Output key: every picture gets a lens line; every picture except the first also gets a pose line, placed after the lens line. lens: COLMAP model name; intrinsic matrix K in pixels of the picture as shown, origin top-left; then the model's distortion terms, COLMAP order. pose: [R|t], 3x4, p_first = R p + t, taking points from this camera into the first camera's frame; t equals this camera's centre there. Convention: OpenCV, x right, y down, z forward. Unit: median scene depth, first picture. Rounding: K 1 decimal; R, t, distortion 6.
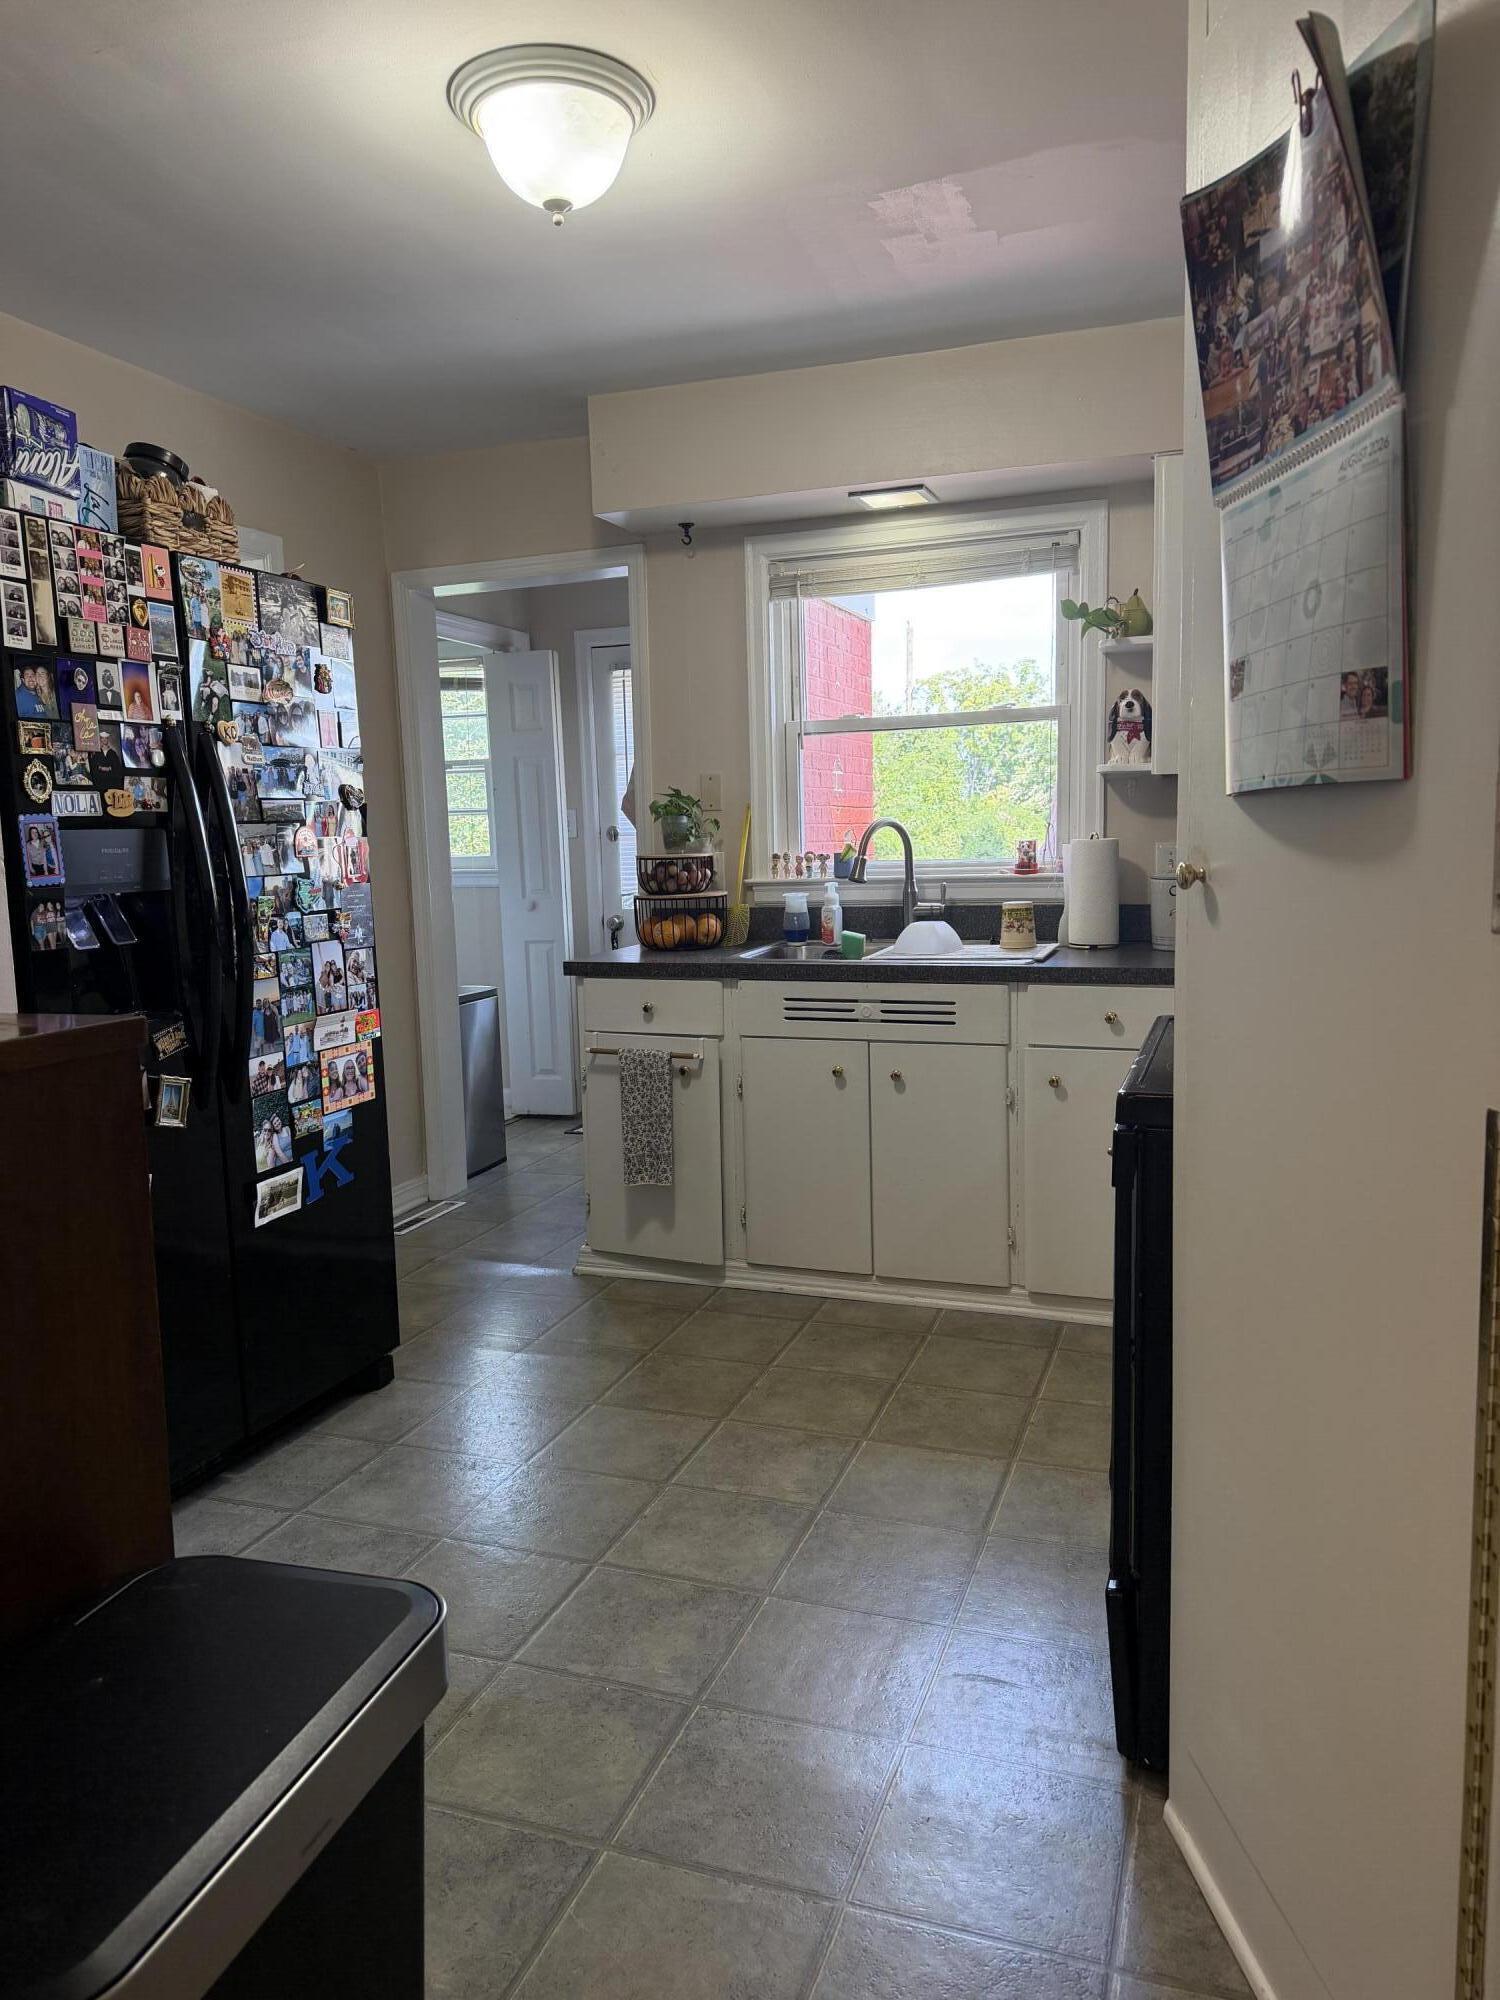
lens RADIAL K [[1432.7, 0, 750.0], [0, 1432.7, 1000.0], [0, 0, 1]] dist [-0.043331, -0.003783]
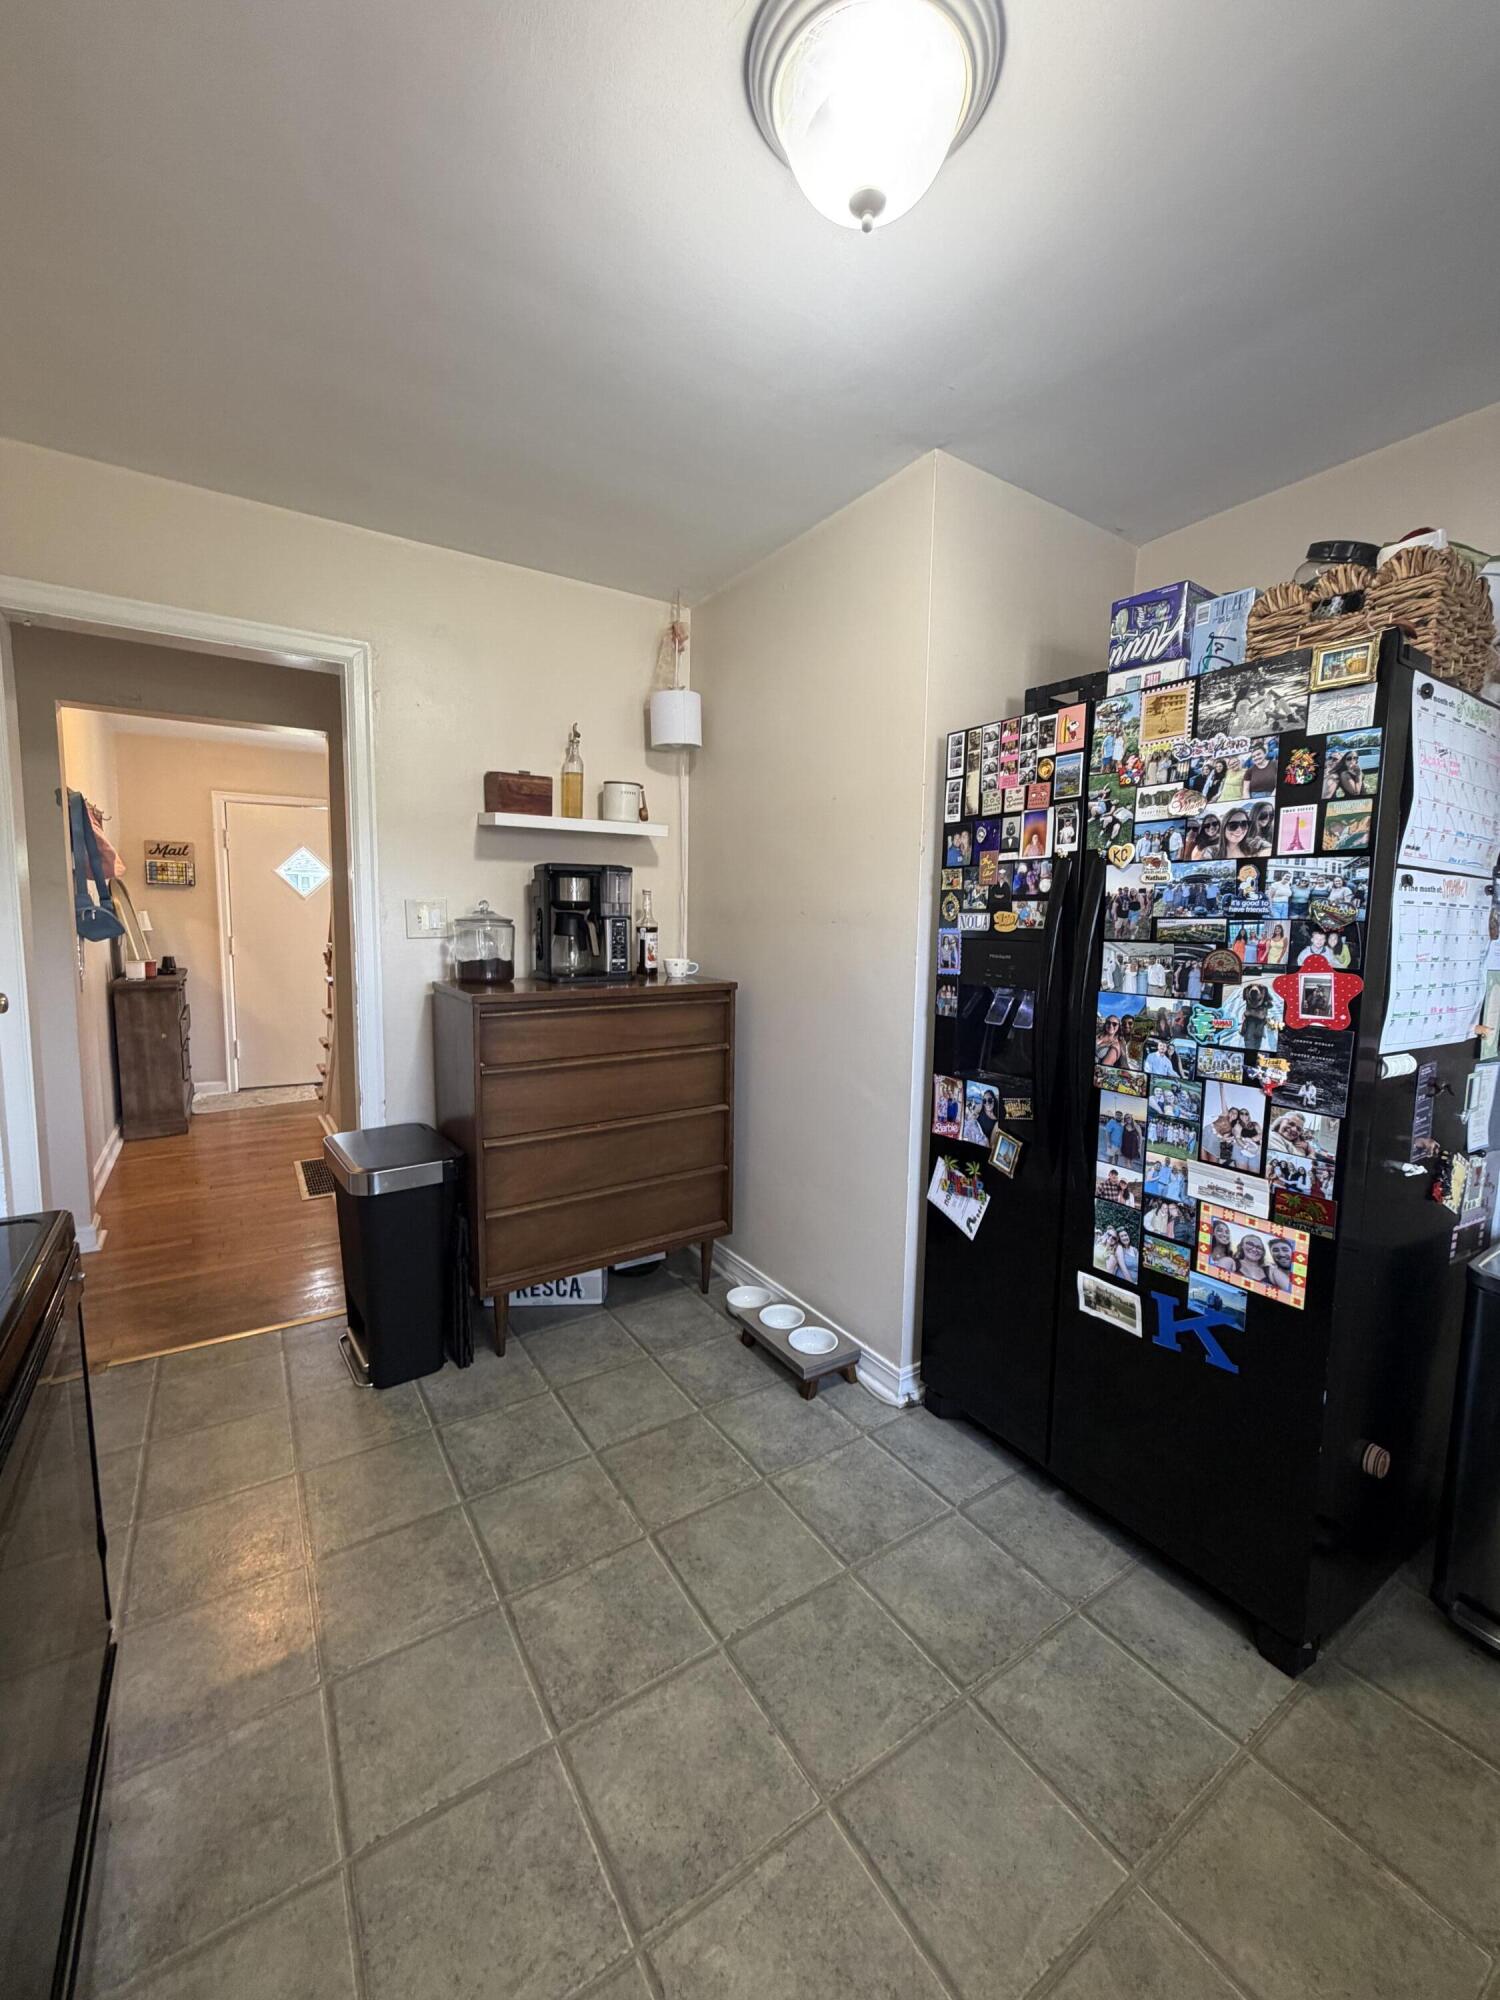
lens RADIAL K [[796.1, 0, 750.0], [0, 796.1, 1000.0], [0, 0, 1]] dist [0.001563, 0.000136]
pose [[-0.606577, 0.087630, -0.790181, 0.273308], [-0.101097, 0.977337, 0.185991, -0.163518], [0.788571, 0.192703, -0.583971, 1.136011]]
